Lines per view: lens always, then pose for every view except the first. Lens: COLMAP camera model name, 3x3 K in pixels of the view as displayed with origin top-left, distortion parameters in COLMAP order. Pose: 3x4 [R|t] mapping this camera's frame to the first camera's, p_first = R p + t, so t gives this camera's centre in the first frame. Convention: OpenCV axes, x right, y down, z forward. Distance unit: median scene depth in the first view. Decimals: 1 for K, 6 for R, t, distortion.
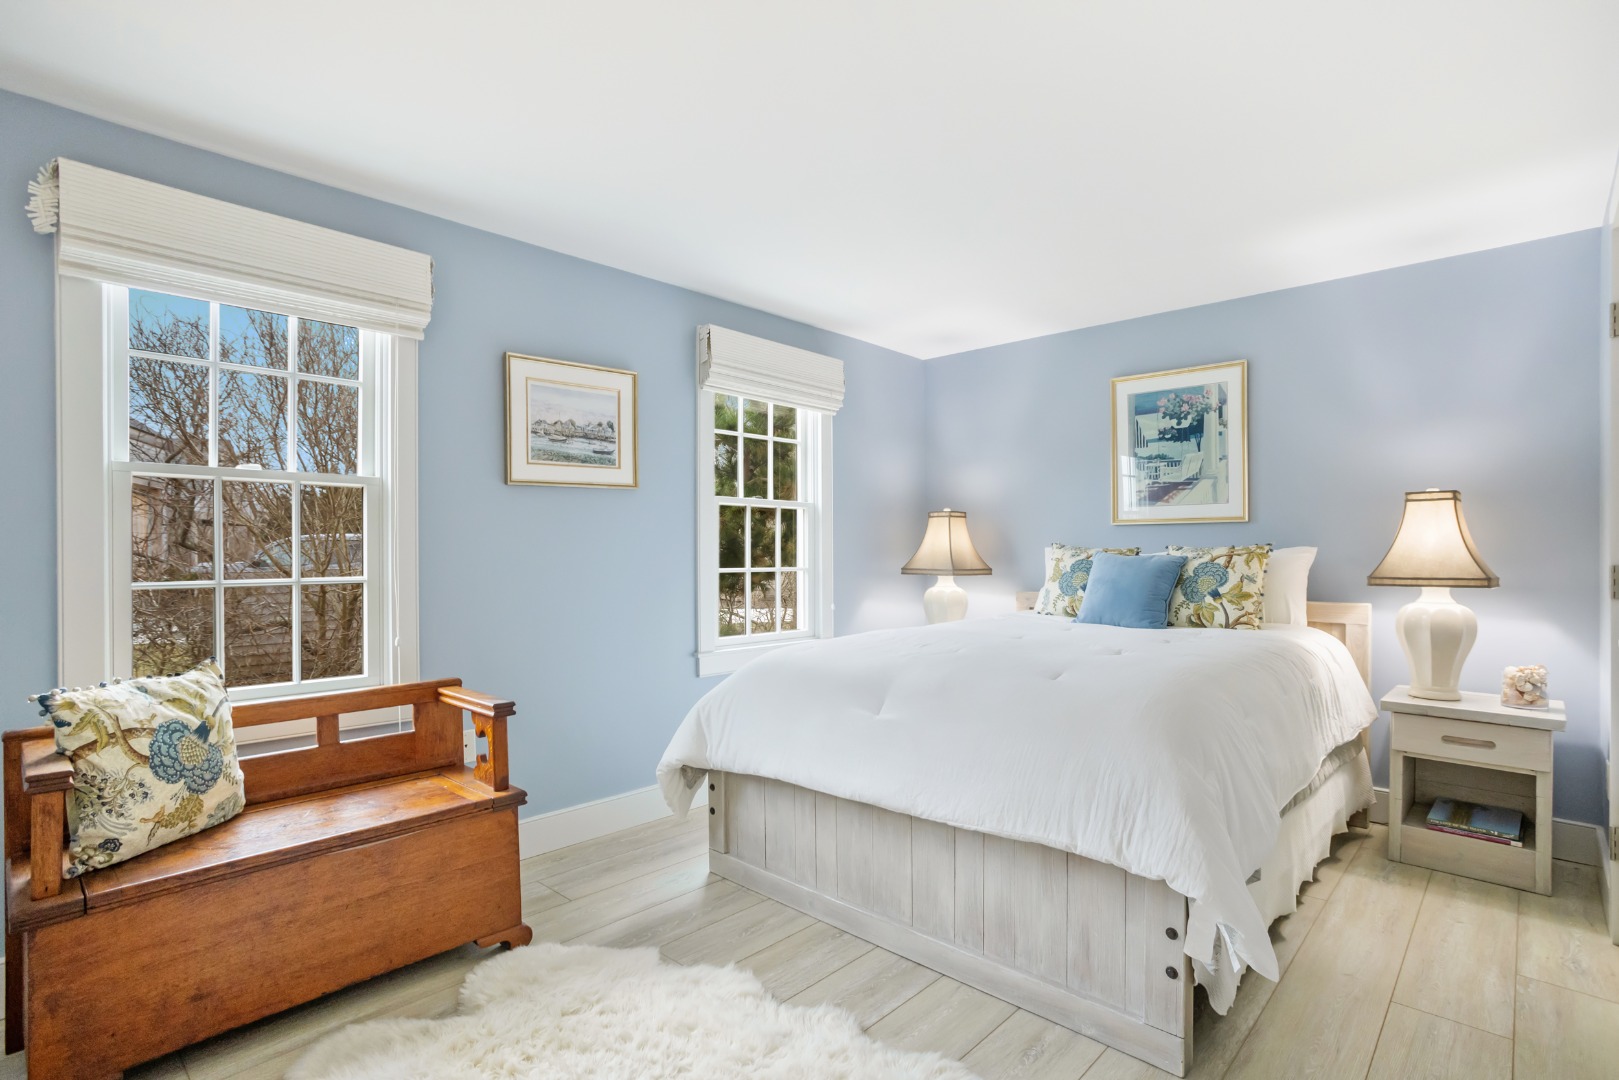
lens RADIAL K [[770.9, 0, 799.2], [0, 770.9, 555.6], [0, 0, 1]] dist [-0.048110, 0.000301]
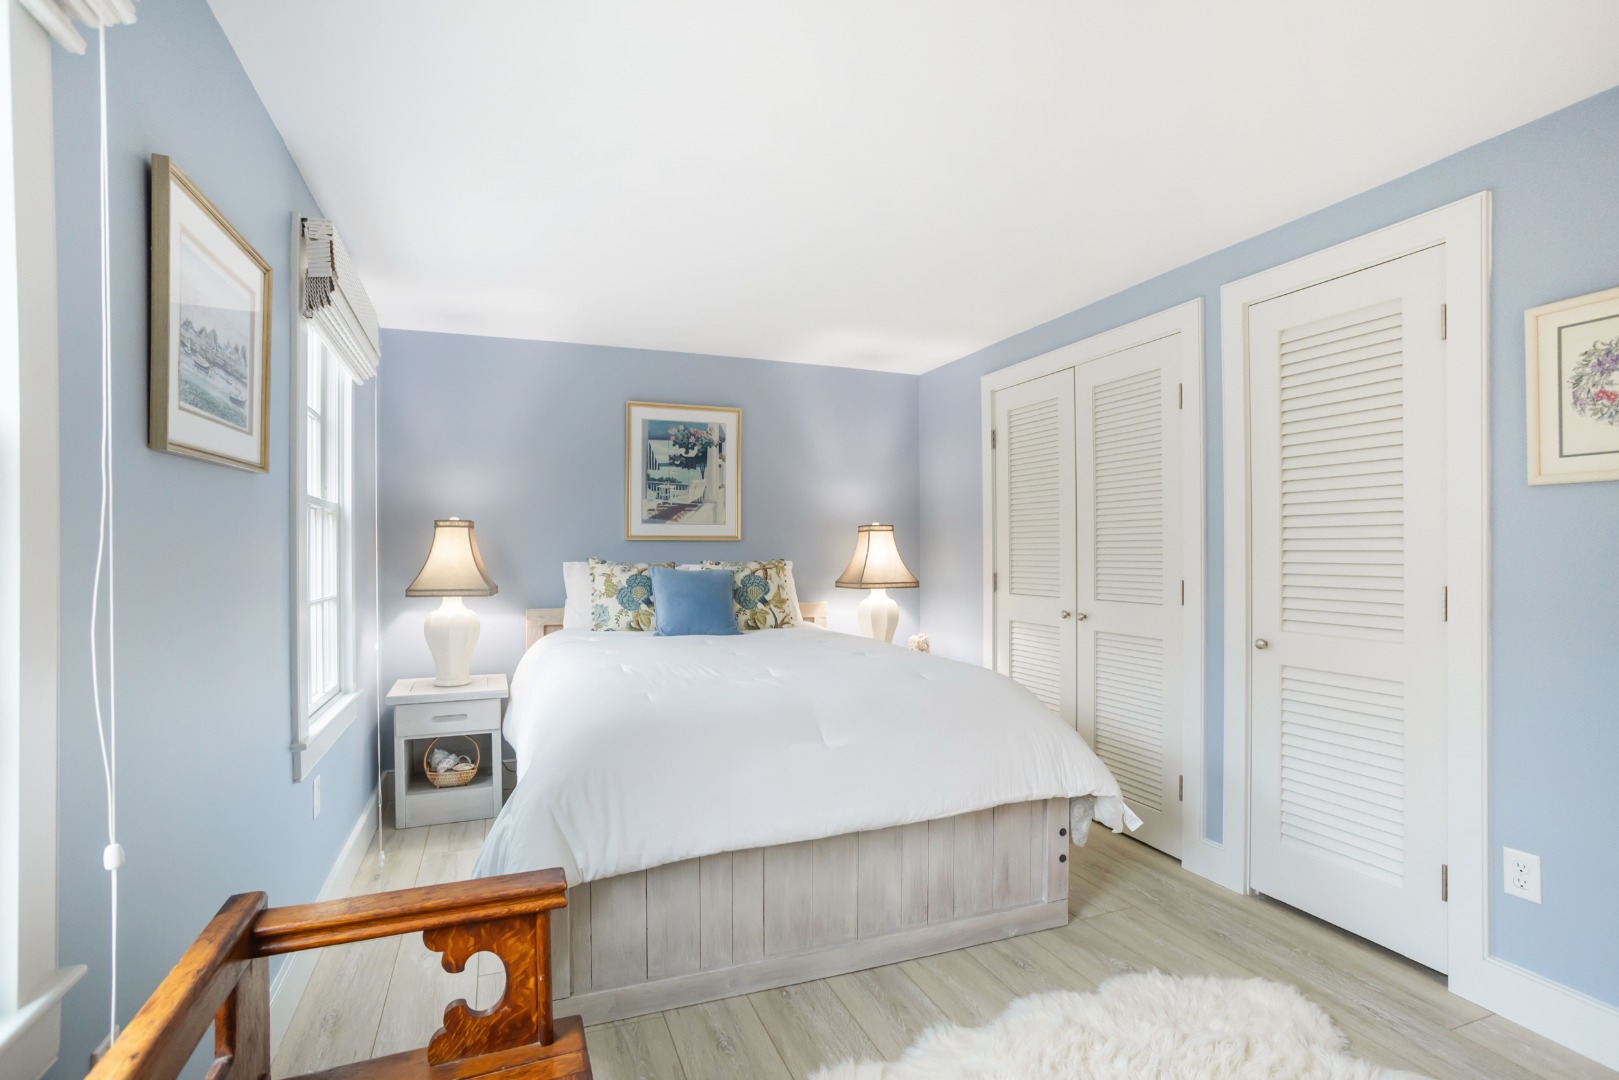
lens RADIAL K [[770.9, 0, 799.2], [0, 770.9, 555.6], [0, 0, 1]] dist [-0.048110, 0.000301]
pose [[0.432417, -0.005075, 0.901660, -0.484141], [0.006559, 0.999975, 0.002483, -0.022345], [-0.901650, 0.004841, 0.432439, 0.366931]]
